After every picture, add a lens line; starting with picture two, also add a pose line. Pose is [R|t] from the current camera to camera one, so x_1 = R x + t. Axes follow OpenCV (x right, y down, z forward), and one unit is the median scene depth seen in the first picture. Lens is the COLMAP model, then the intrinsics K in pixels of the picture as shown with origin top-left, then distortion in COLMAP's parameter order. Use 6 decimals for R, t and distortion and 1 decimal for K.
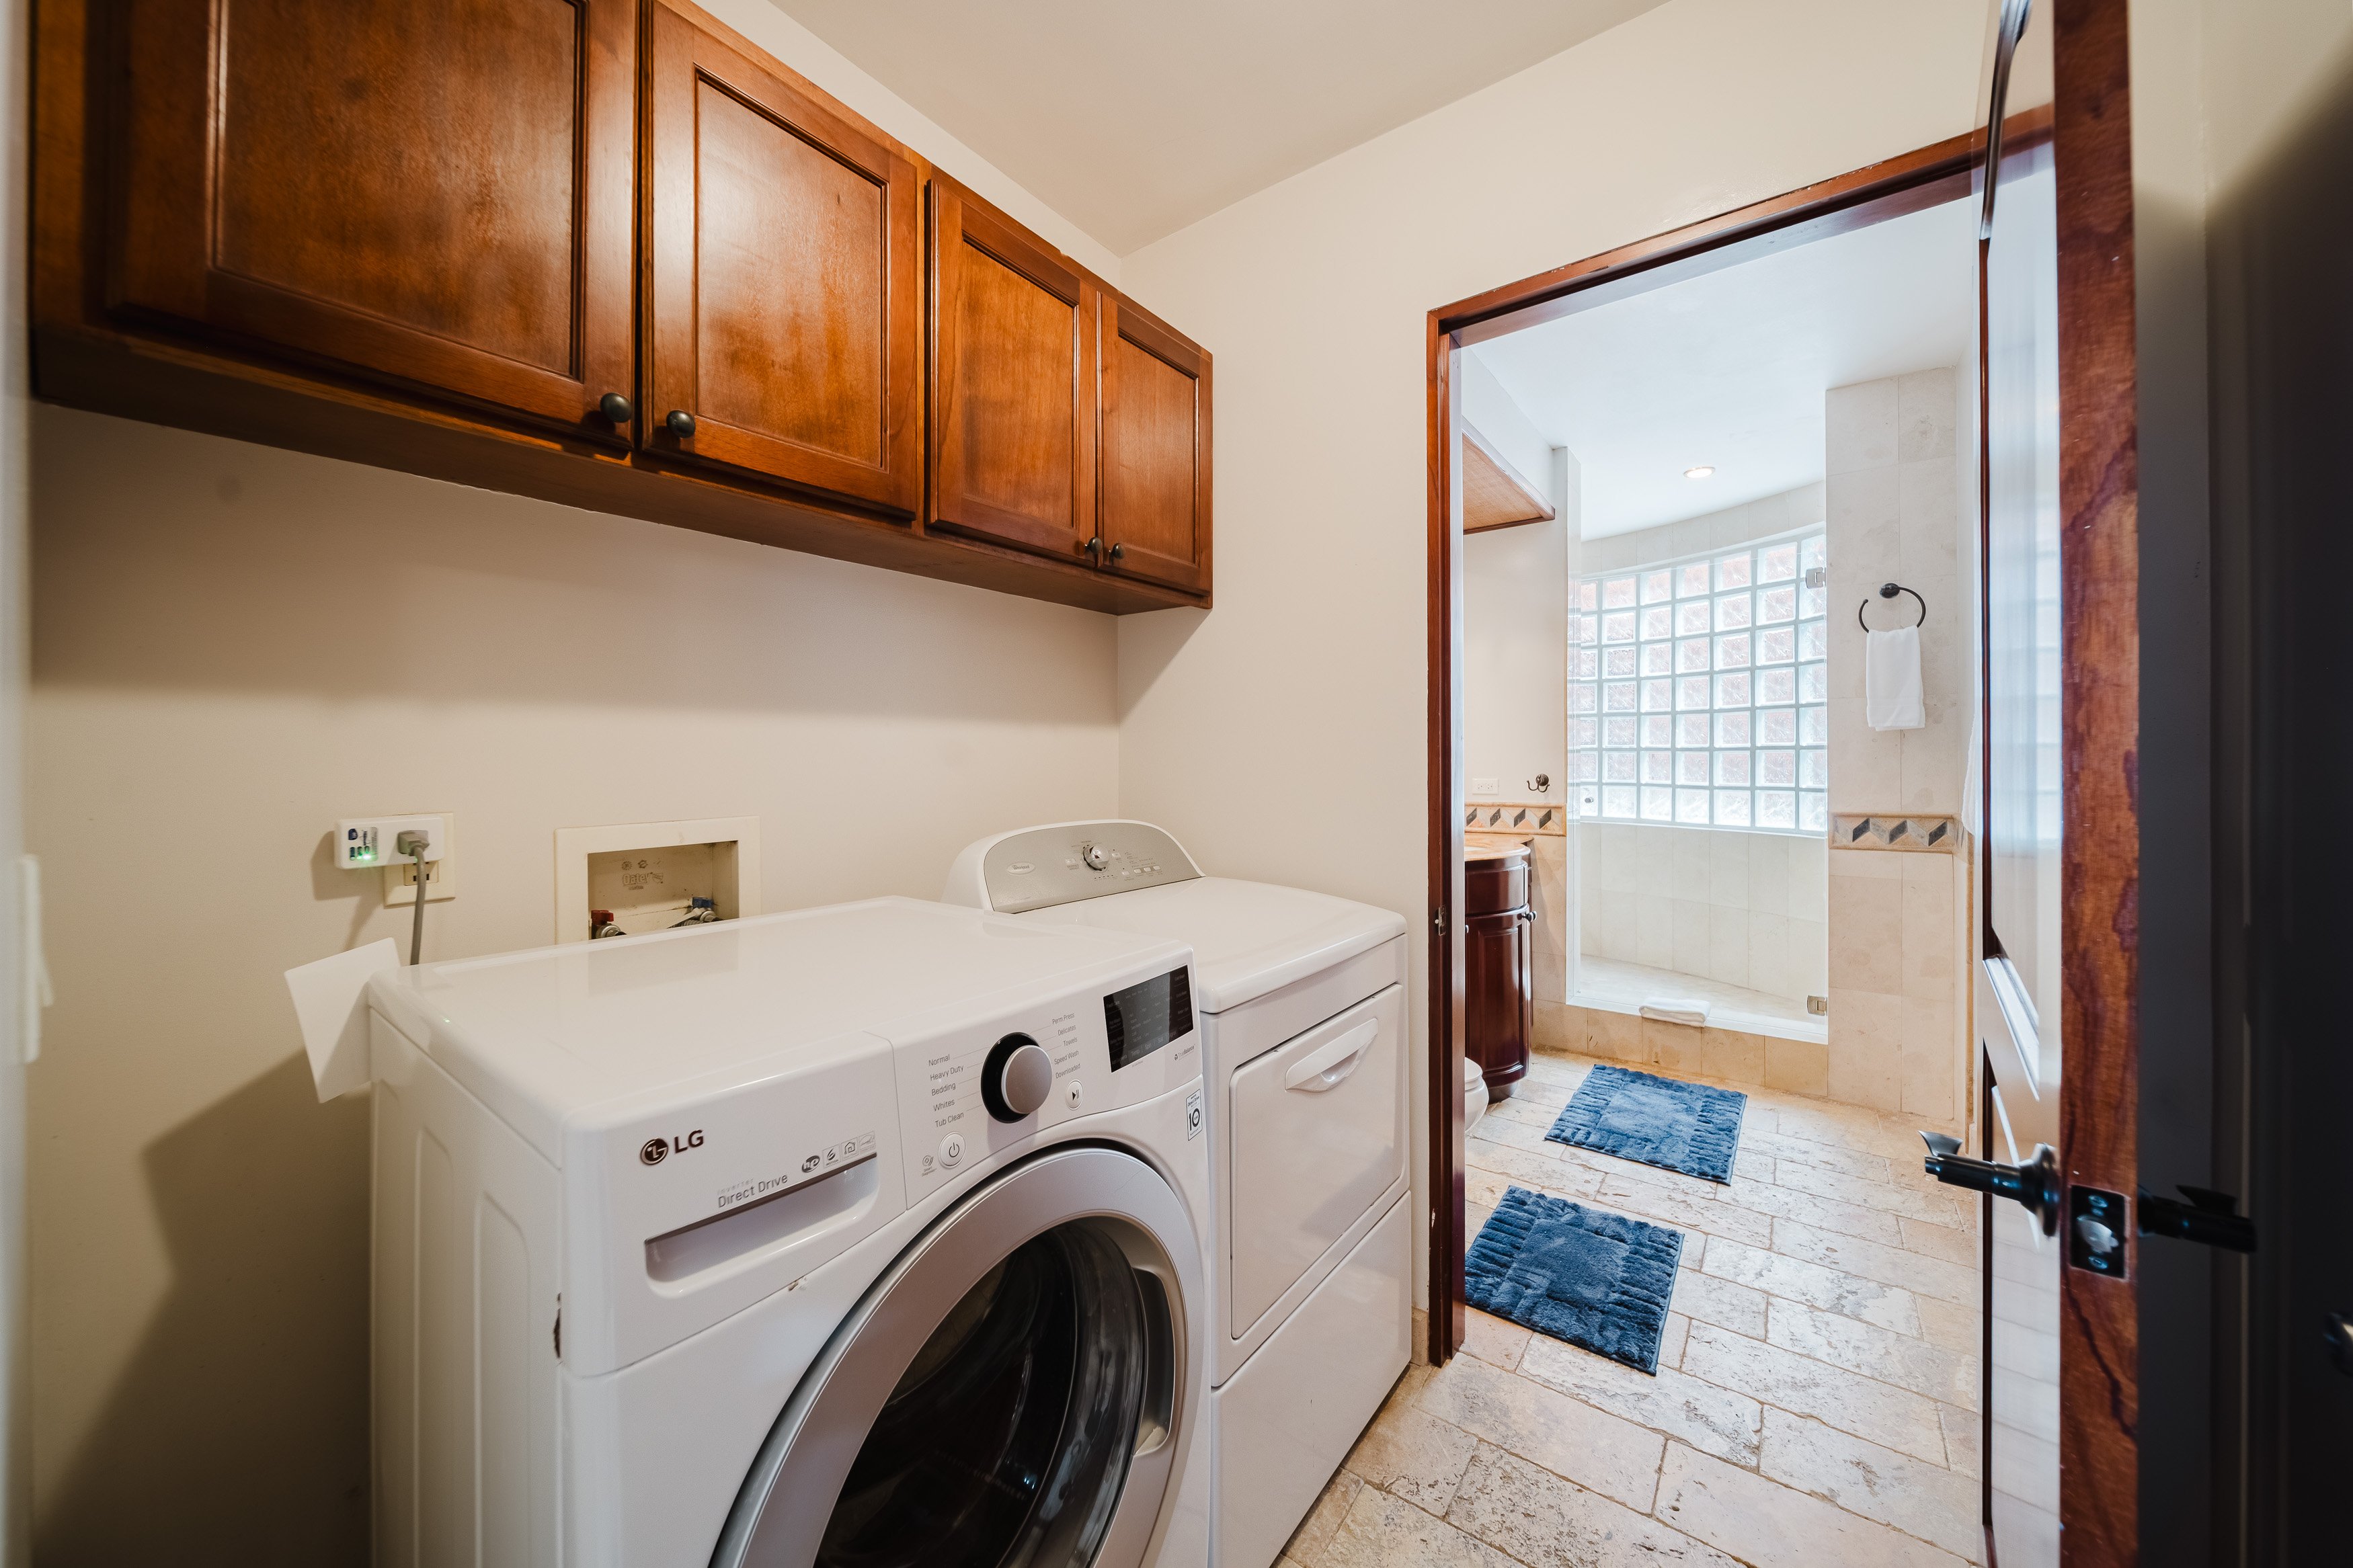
lens RADIAL K [[860.4, 0, 1166.7], [0, 860.4, 763.0], [0, 0, 1]] dist [-0.001118, -0.000093]
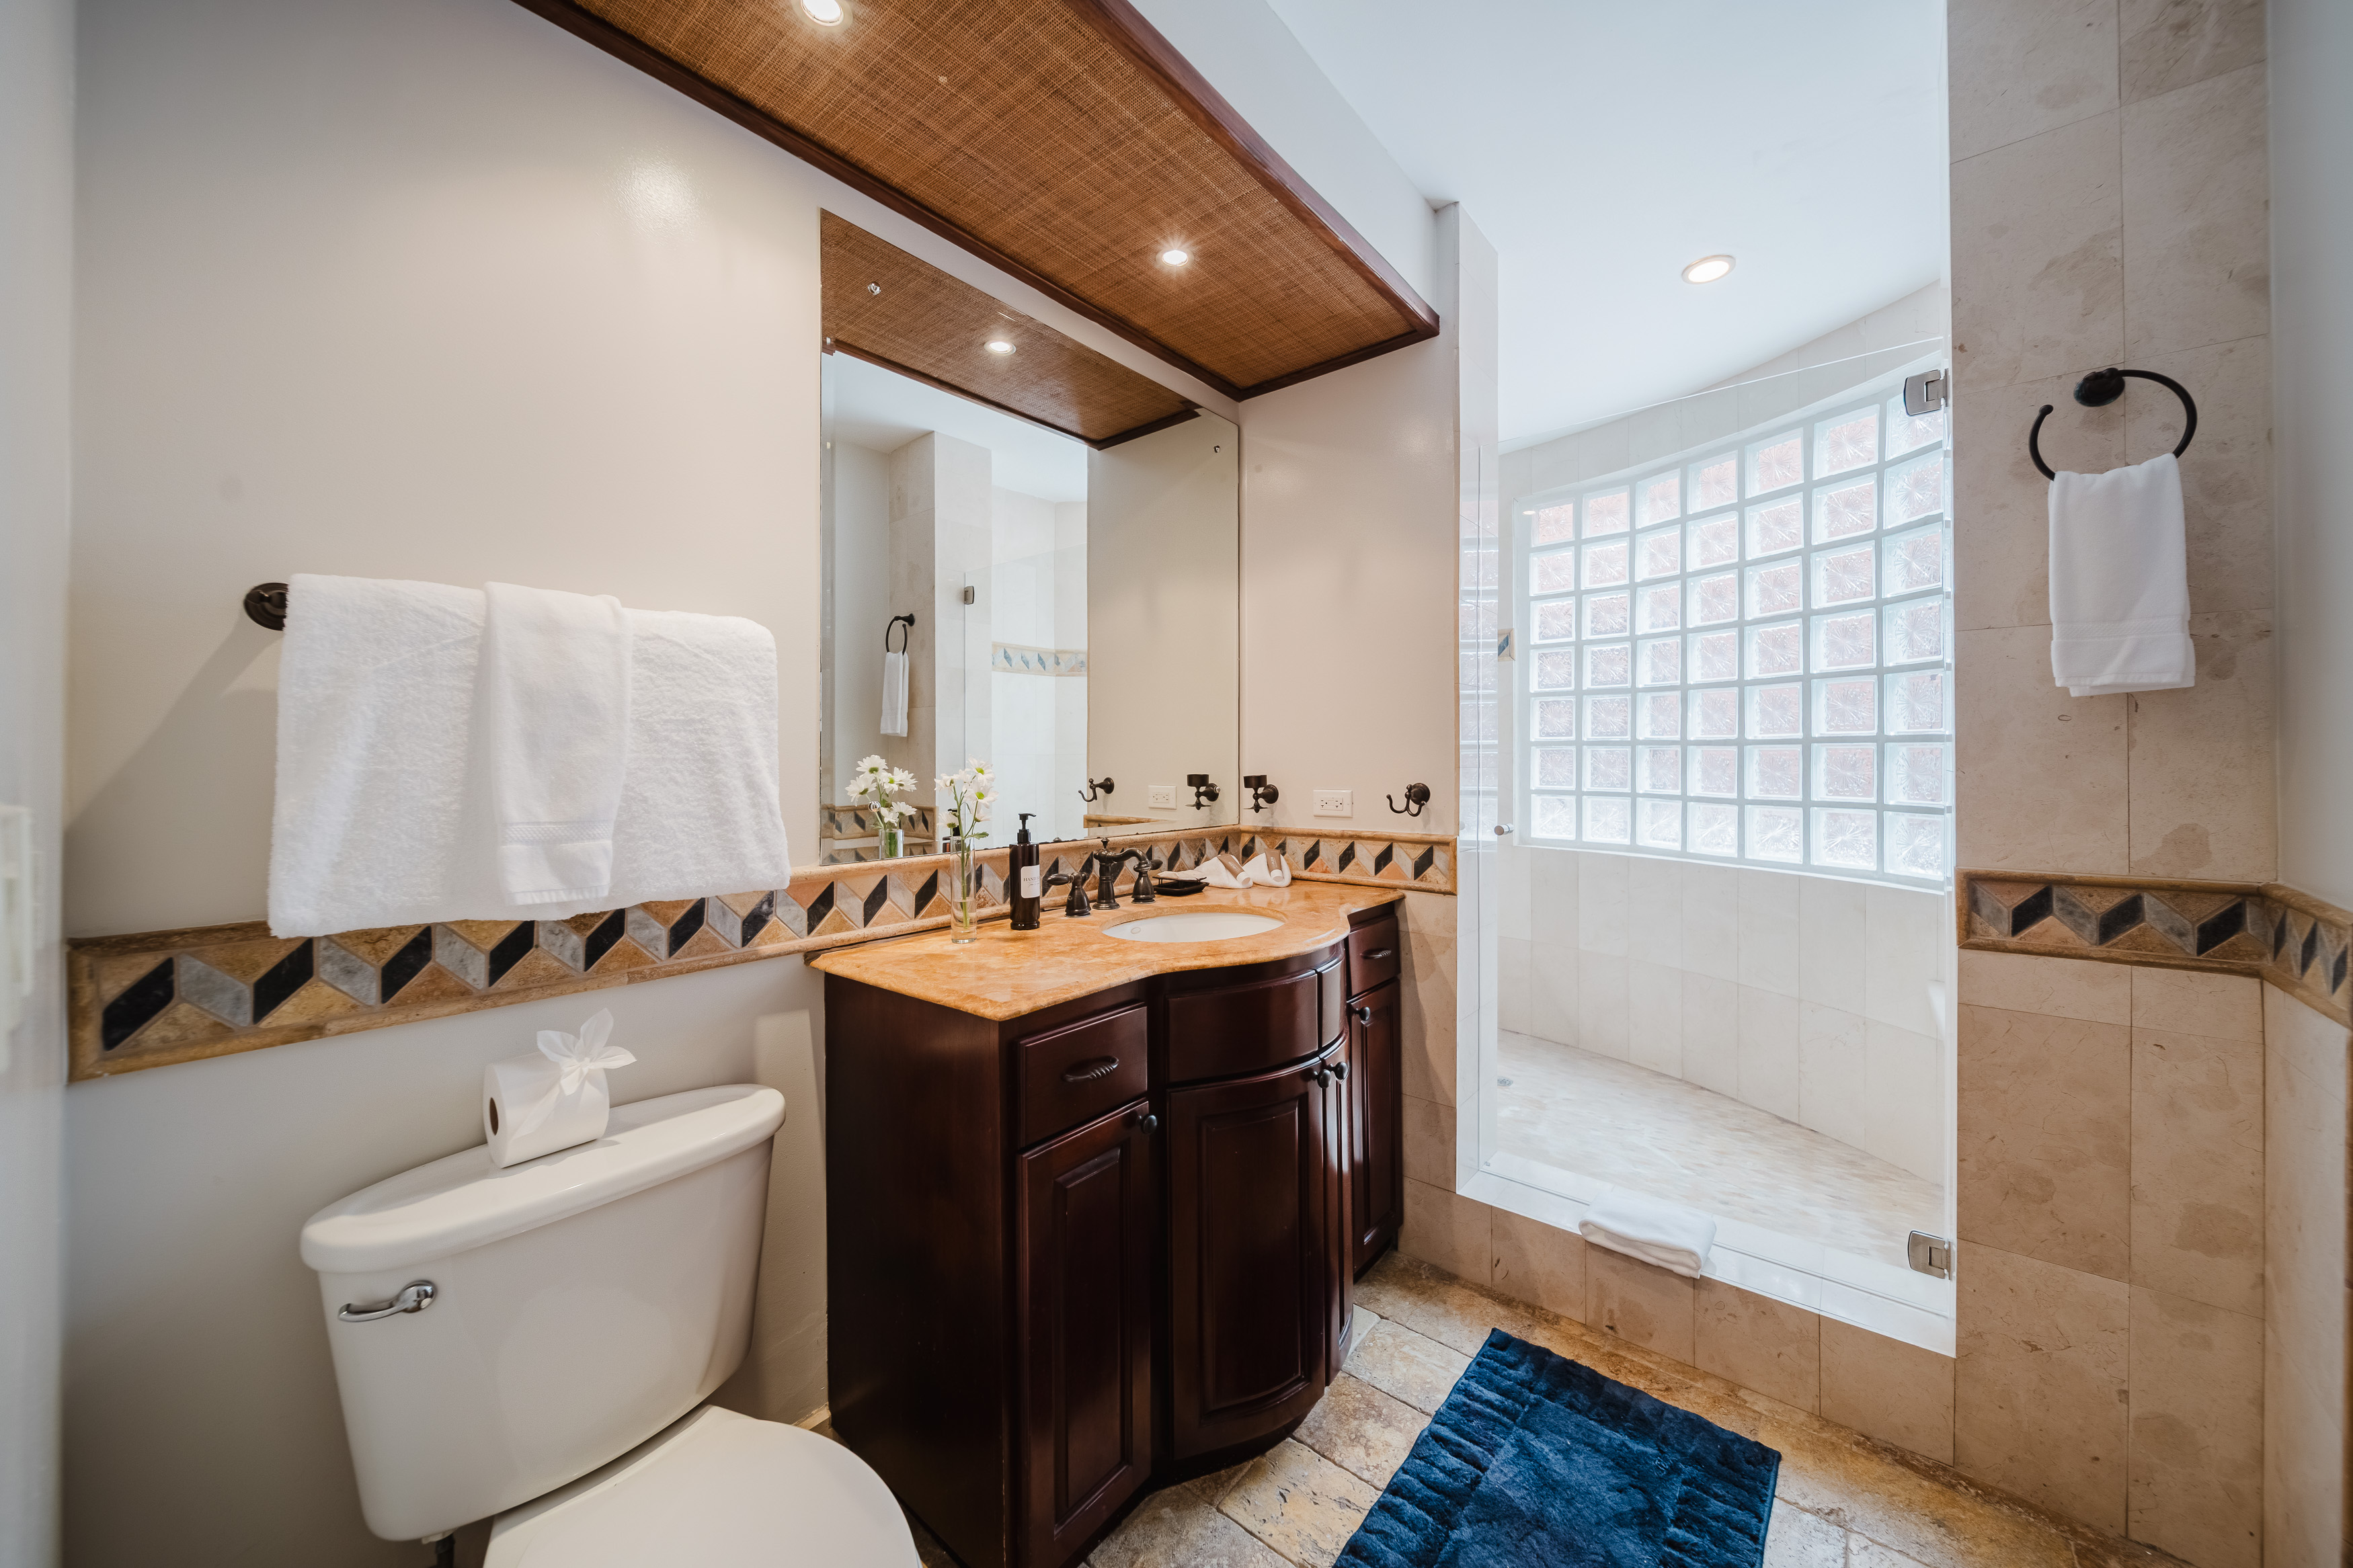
lens RADIAL K [[841.2, 0, 1185.7], [0, 841.2, 755.9], [0, 0, 1]] dist [-0.001226, -0.001660]
pose [[0.998779, 0.001662, -0.049379, 0.301990], [-0.001859, 0.999990, -0.003951, -0.002822], [0.049372, 0.004038, 0.998772, 0.424969]]
